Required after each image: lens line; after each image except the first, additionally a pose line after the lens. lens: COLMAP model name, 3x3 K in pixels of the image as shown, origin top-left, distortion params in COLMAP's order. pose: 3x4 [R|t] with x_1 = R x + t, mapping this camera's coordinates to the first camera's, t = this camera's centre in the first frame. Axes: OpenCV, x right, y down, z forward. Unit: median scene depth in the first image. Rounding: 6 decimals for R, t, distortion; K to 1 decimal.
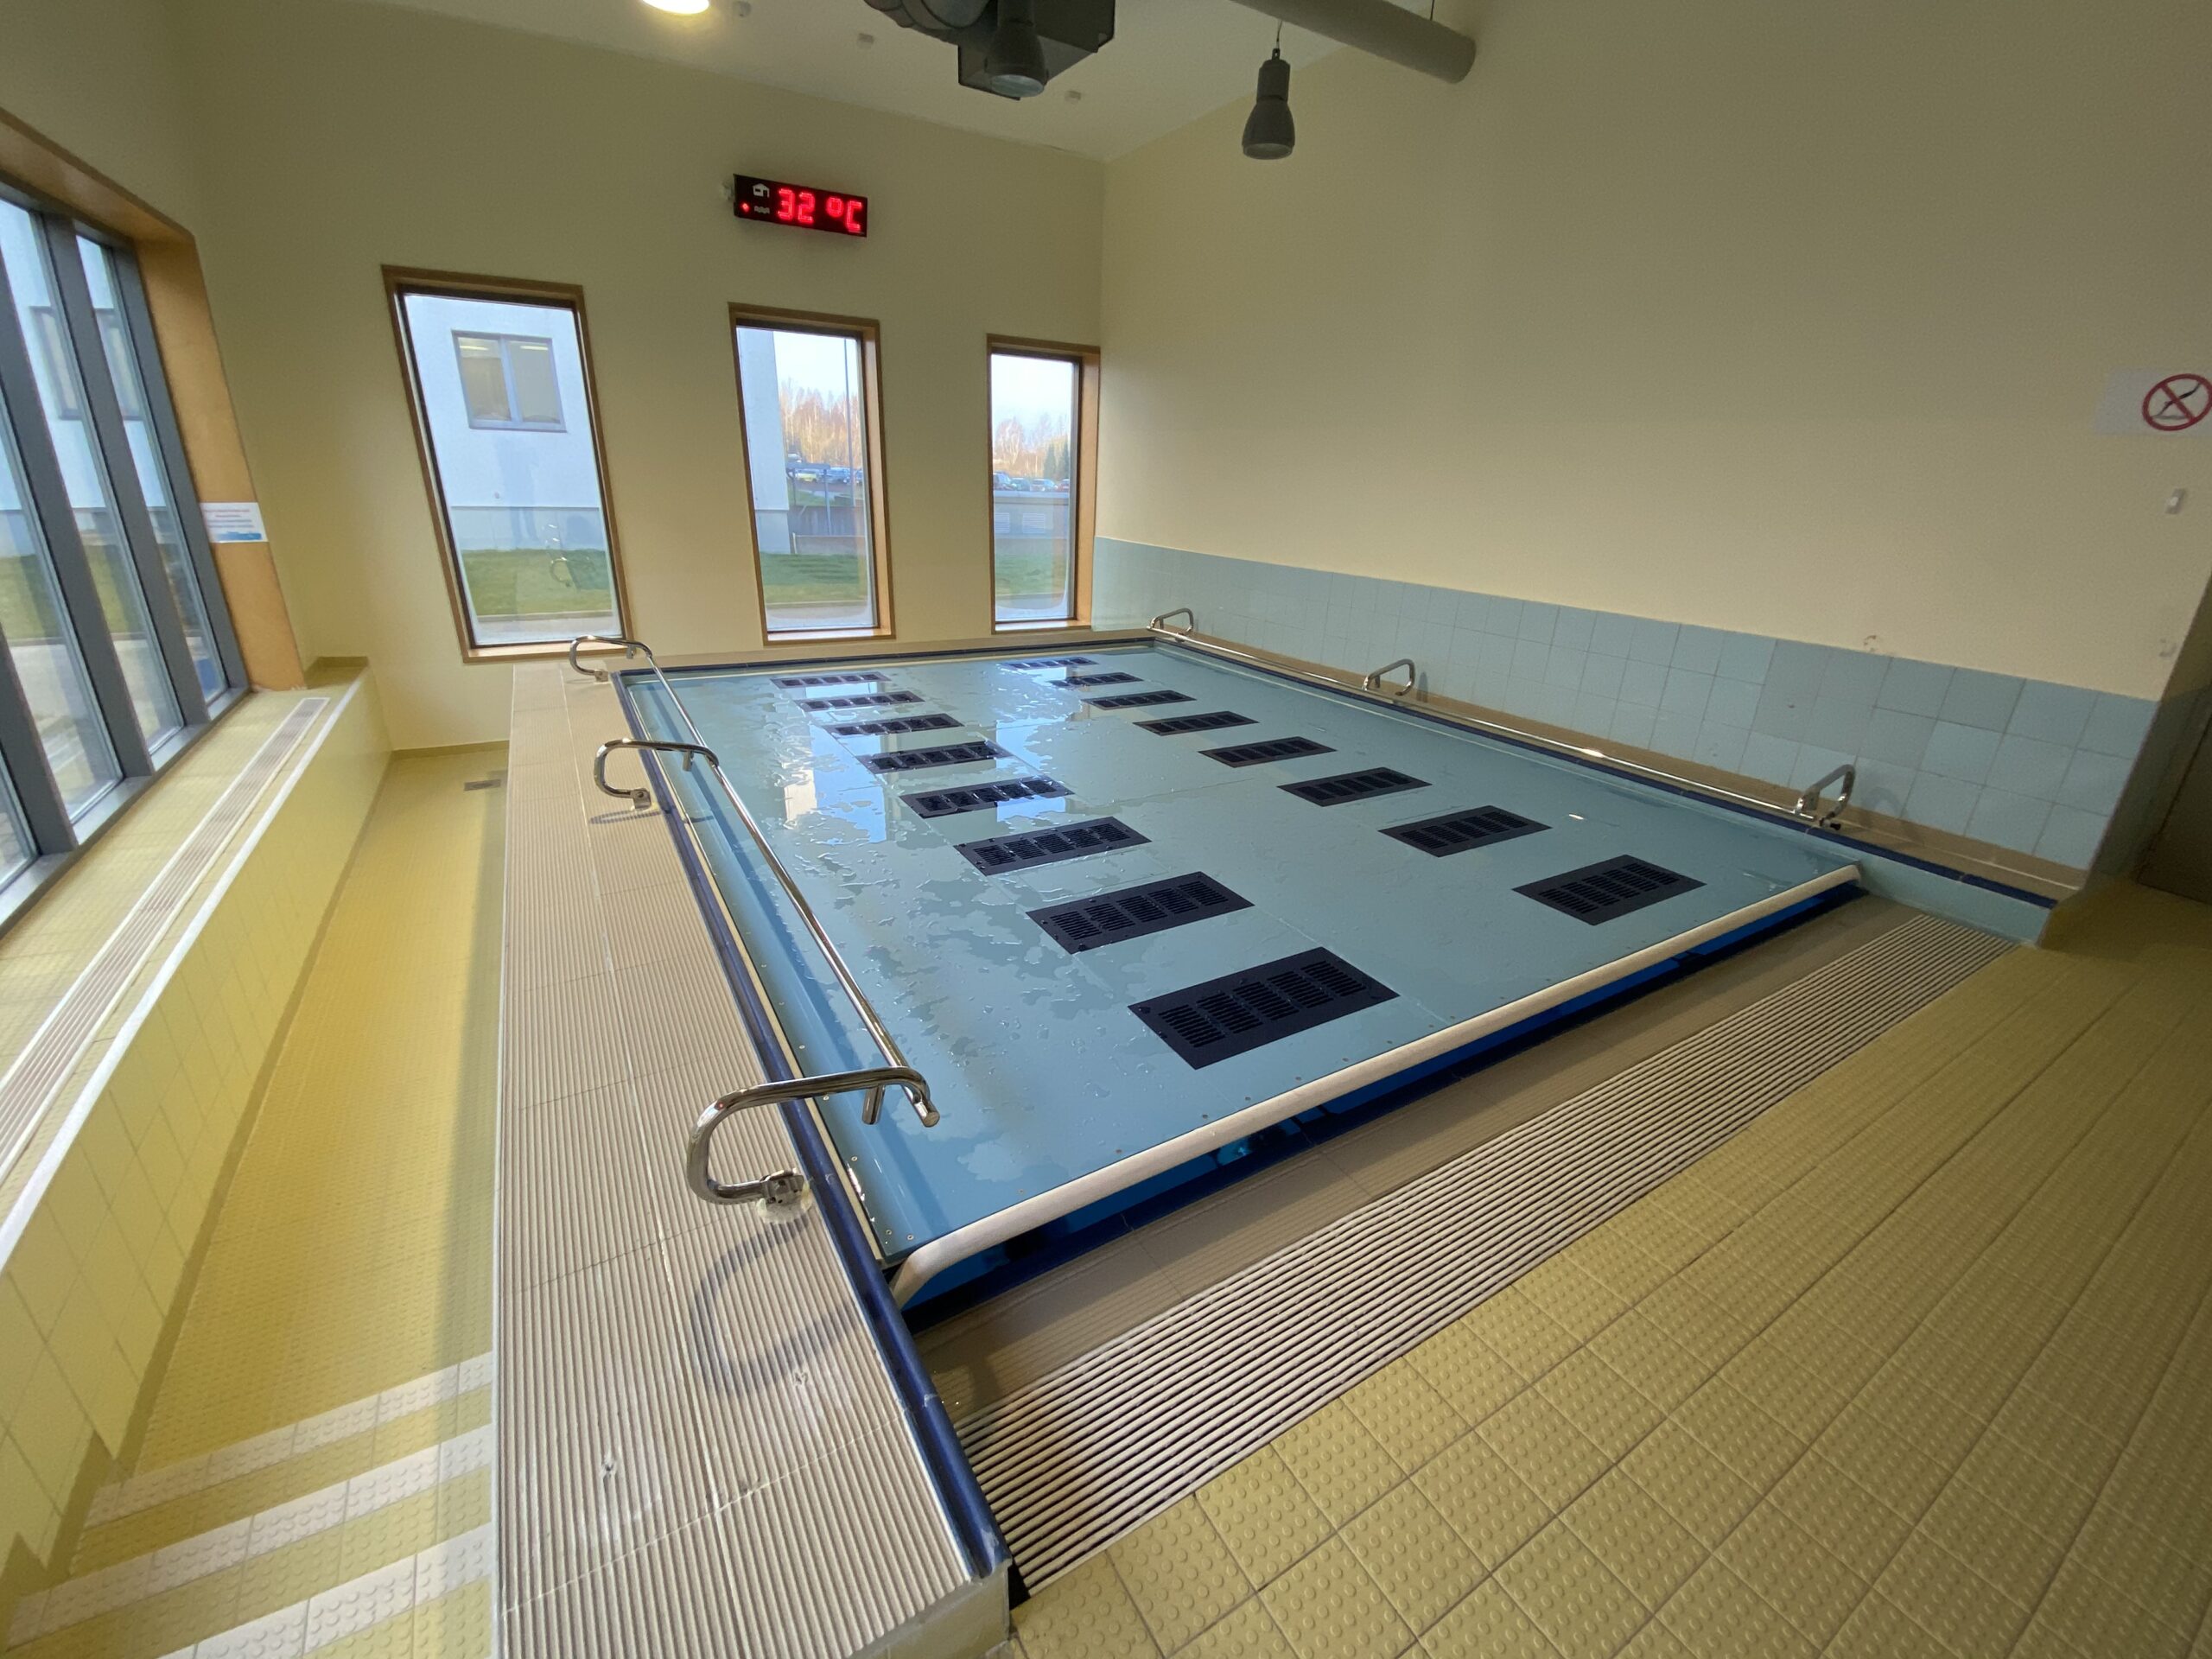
lens RADIAL K [[909.6, 0, 1106.0], [0, 909.6, 829.5], [0, 0, 1]] dist [0.028198, -0.027672]
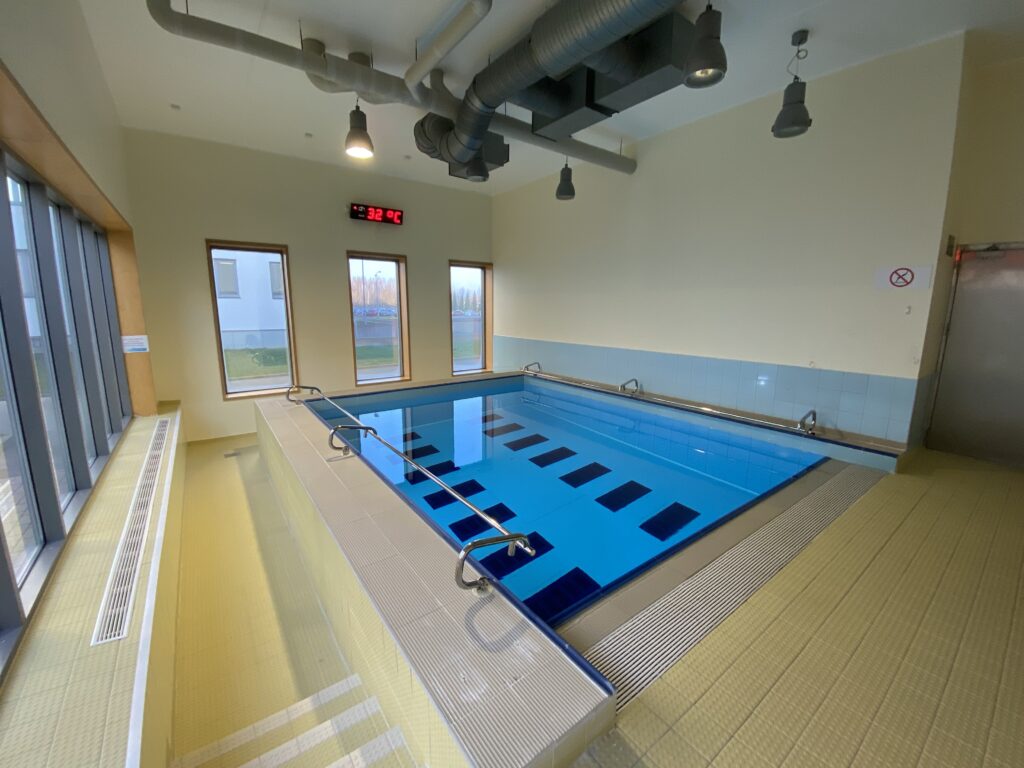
lens RADIAL K [[421.1, 0, 512.0], [0, 421.1, 384.0], [0, 0, 1]] dist [0.028198, -0.027672]
pose [[0.994745, -0.047986, 0.090443, -0.100119], [0.063984, 0.980980, -0.183263, 0.015704], [-0.079929, 0.188087, 0.978895, -0.089288]]
